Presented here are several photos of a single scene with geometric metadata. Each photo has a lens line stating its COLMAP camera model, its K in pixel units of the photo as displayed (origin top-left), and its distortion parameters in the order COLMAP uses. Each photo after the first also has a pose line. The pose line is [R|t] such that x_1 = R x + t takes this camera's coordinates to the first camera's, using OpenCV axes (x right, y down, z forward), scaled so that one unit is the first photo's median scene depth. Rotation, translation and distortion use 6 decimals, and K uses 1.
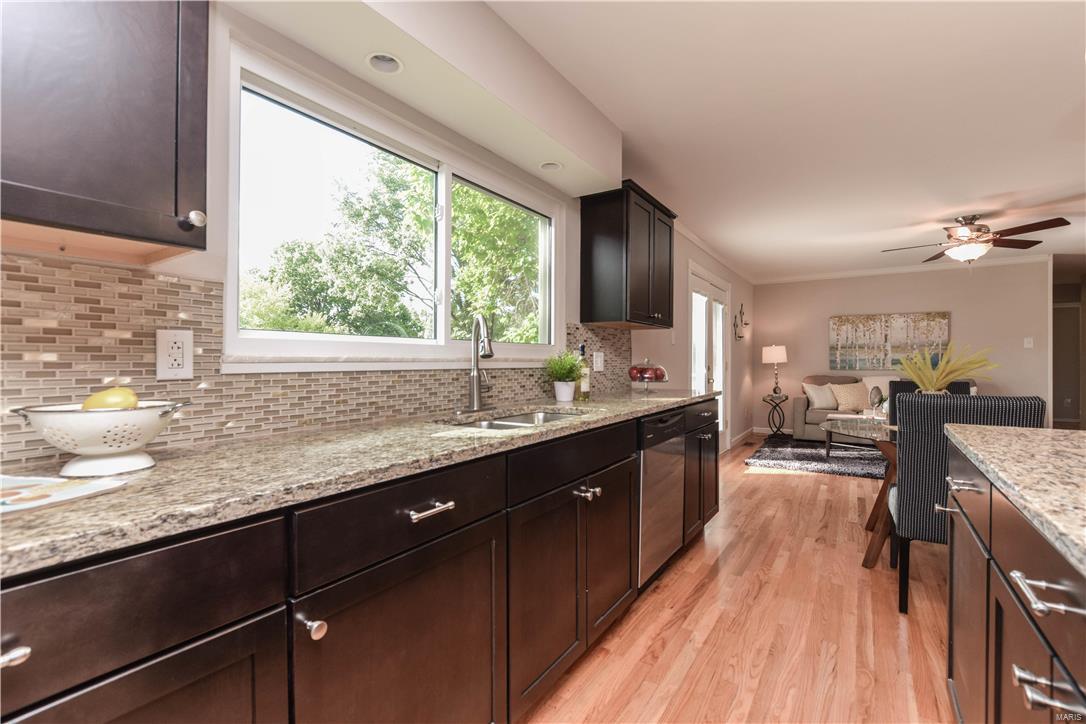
lens RADIAL K [[488.5, 0, 545.3], [0, 488.5, 360.0], [0, 0, 1]] dist [-0.021831, 0.000503]
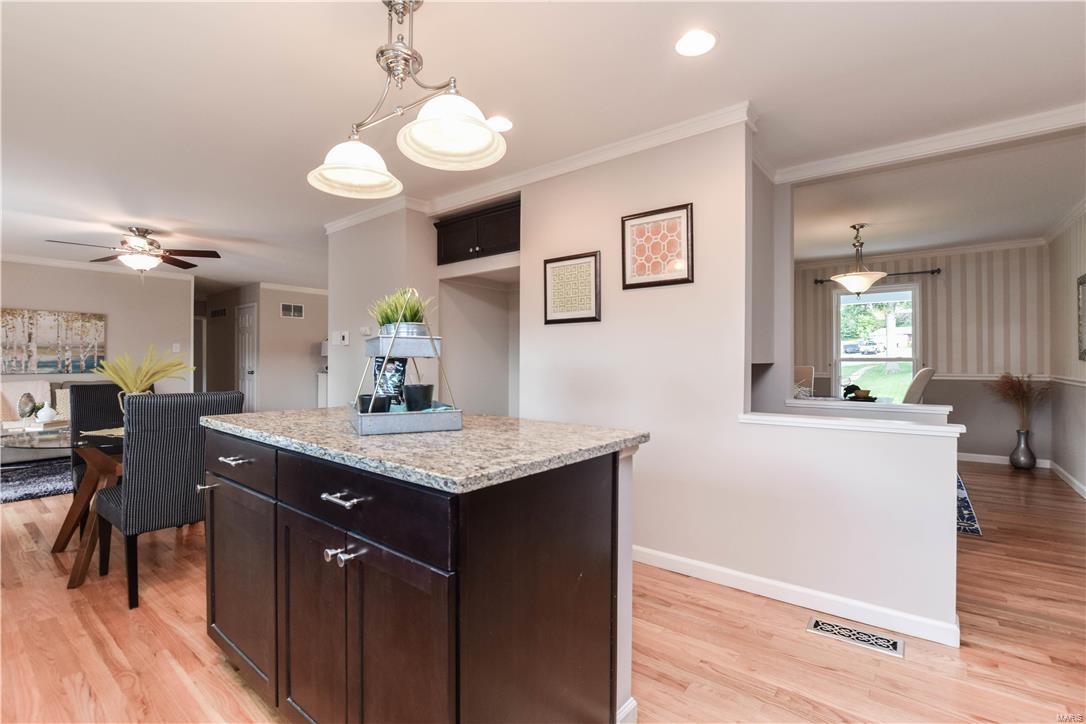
lens RADIAL K [[480.4, 0, 543.0], [0, 480.4, 362.0], [0, 0, 1]] dist [-0.025389, 0.005813]
pose [[0.082300, 0.001779, 0.996606, -0.151818], [-0.001664, 0.999997, -0.001647, -0.001937], [-0.996606, -0.001523, 0.082303, 0.029843]]
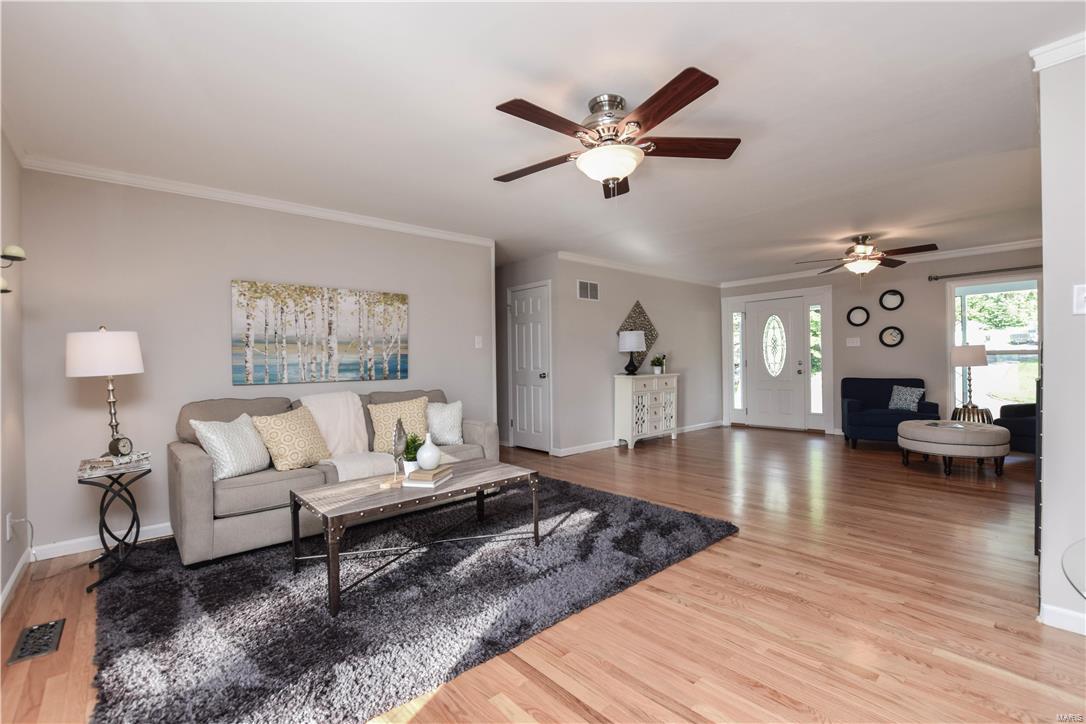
lens RADIAL K [[480.4, 0, 543.0], [0, 480.4, 362.0], [0, 0, 1]] dist [-0.025389, 0.005813]
pose [[0.263114, -0.002669, 0.964761, 0.532864], [0.013720, 0.999905, -0.000976, 0.001945], [-0.964667, 0.013493, 0.263126, 1.509646]]
